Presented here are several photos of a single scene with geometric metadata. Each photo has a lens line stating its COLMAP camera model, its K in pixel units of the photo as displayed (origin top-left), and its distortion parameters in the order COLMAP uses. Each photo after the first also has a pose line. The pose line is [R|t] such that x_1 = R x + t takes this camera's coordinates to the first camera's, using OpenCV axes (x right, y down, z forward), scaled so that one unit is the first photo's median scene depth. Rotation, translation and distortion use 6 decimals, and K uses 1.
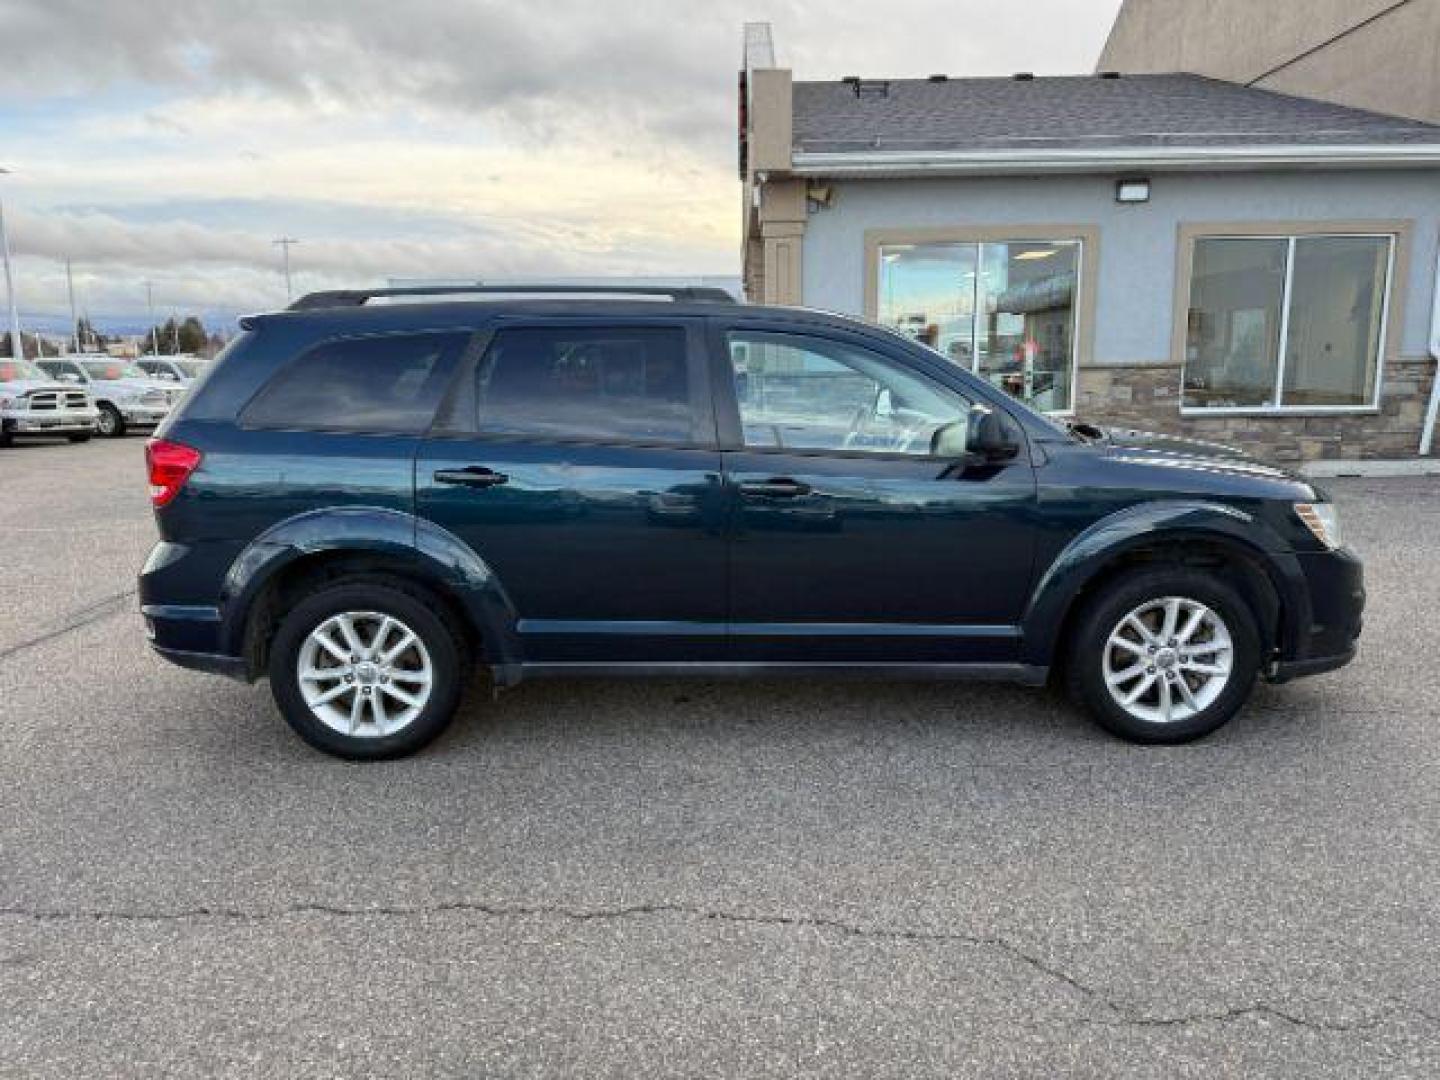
lens RADIAL K [[998.0, 0, 718.3], [0, 998.0, 550.2], [0, 0, 1]] dist [-0.003841, 0.000371]
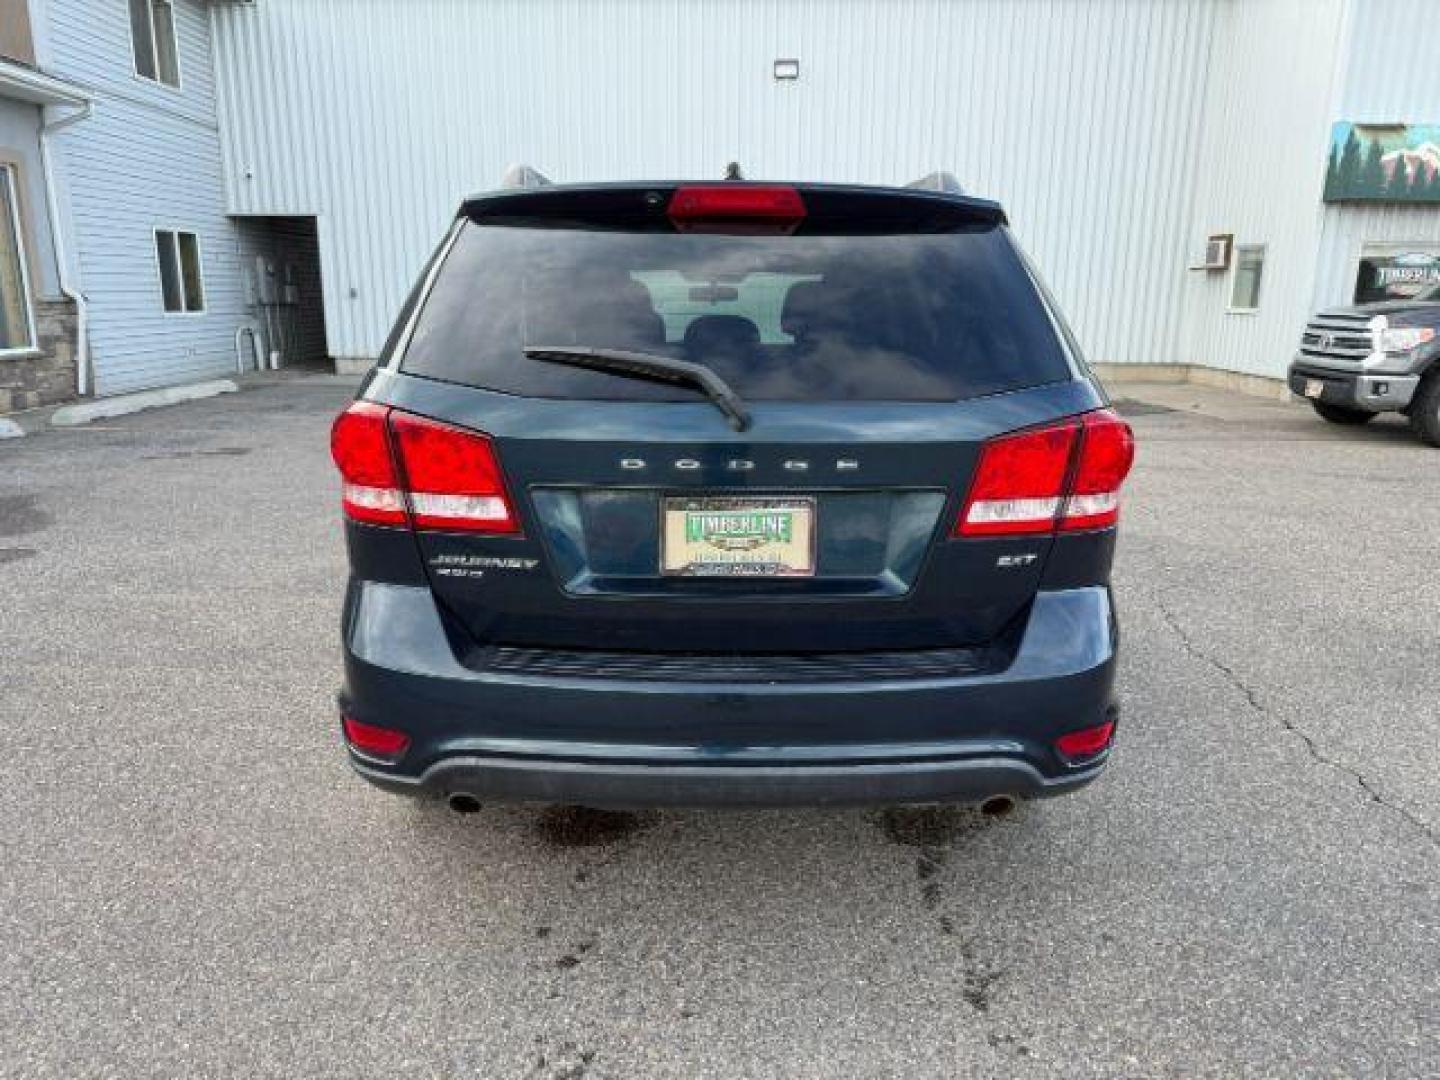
lens RADIAL K [[998.0, 0, 718.3], [0, 998.0, 550.2], [0, 0, 1]] dist [-0.003841, 0.000371]
pose [[0.021622, -0.233923, 0.972015, -0.331133], [0.181002, 0.957092, 0.226305, -0.059599], [-0.983245, 0.171043, 0.063034, 0.344859]]
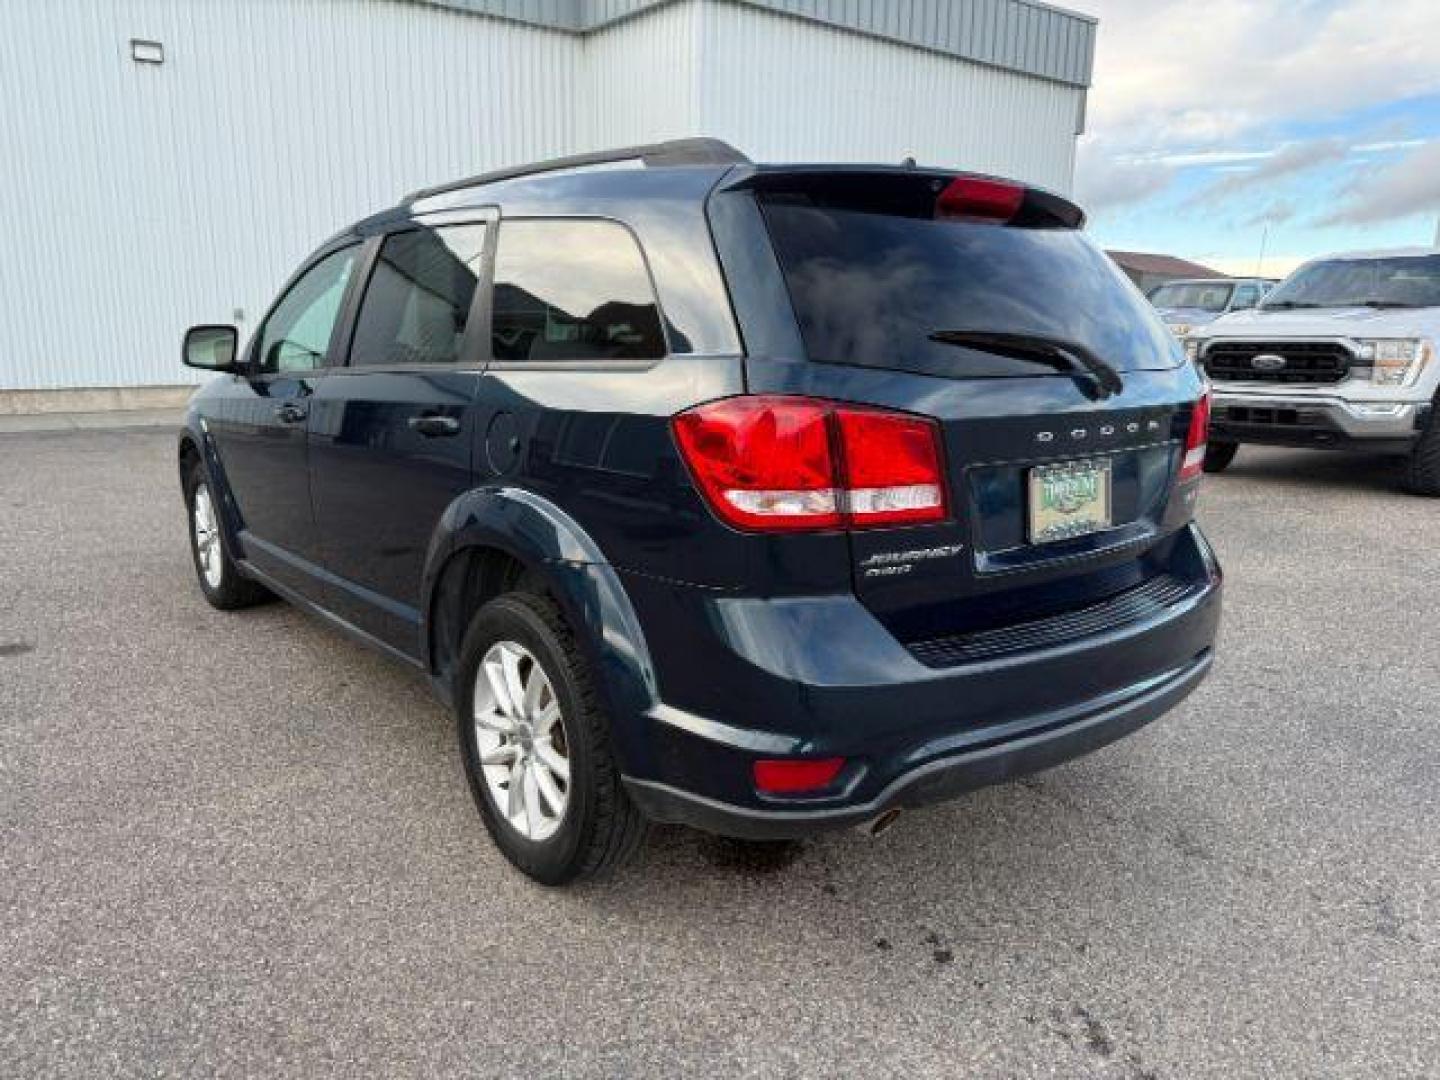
lens RADIAL K [[998.0, 0, 718.3], [0, 998.0, 550.2], [0, 0, 1]] dist [-0.003841, 0.000371]
pose [[-0.584588, -0.171737, 0.792946, -0.280318], [0.154343, 0.935953, 0.316497, -0.081140], [-0.796514, 0.307406, -0.520641, 0.491832]]
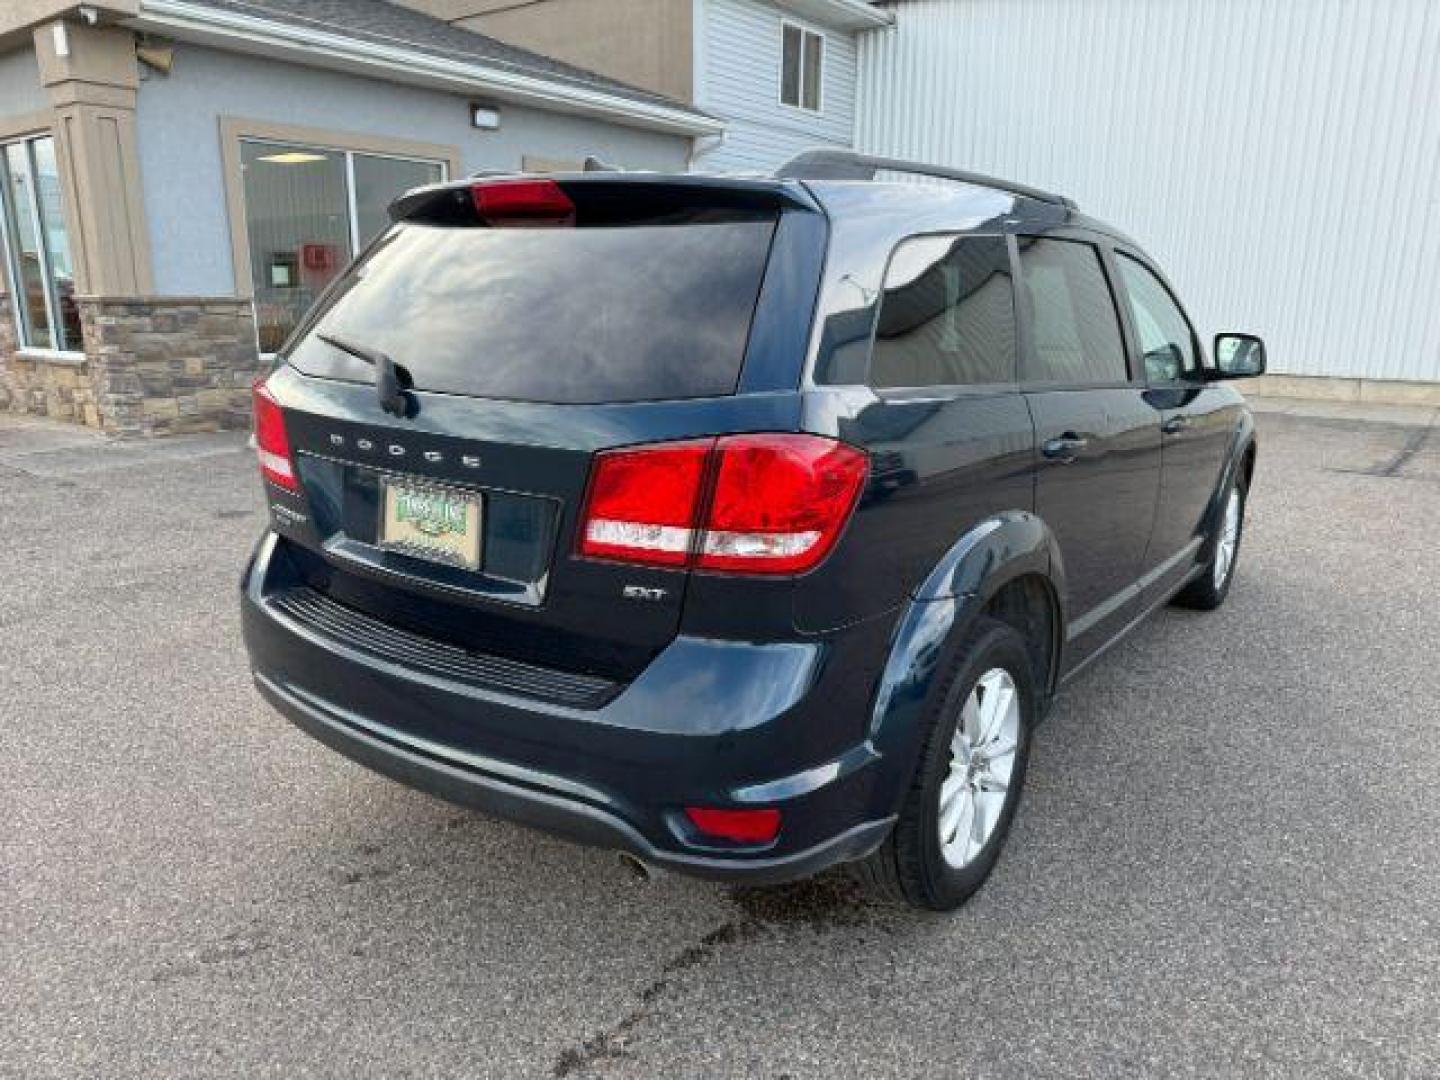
lens RADIAL K [[1005.6, 0, 720.0], [0, 1005.6, 540.0], [0, 0, 1]] dist [0.006492, -0.003156]
pose [[0.610031, -0.168254, 0.774308, -0.277483], [0.125044, 0.985393, 0.115607, -0.035676], [-0.782449, 0.026299, 0.622159, 0.211250]]
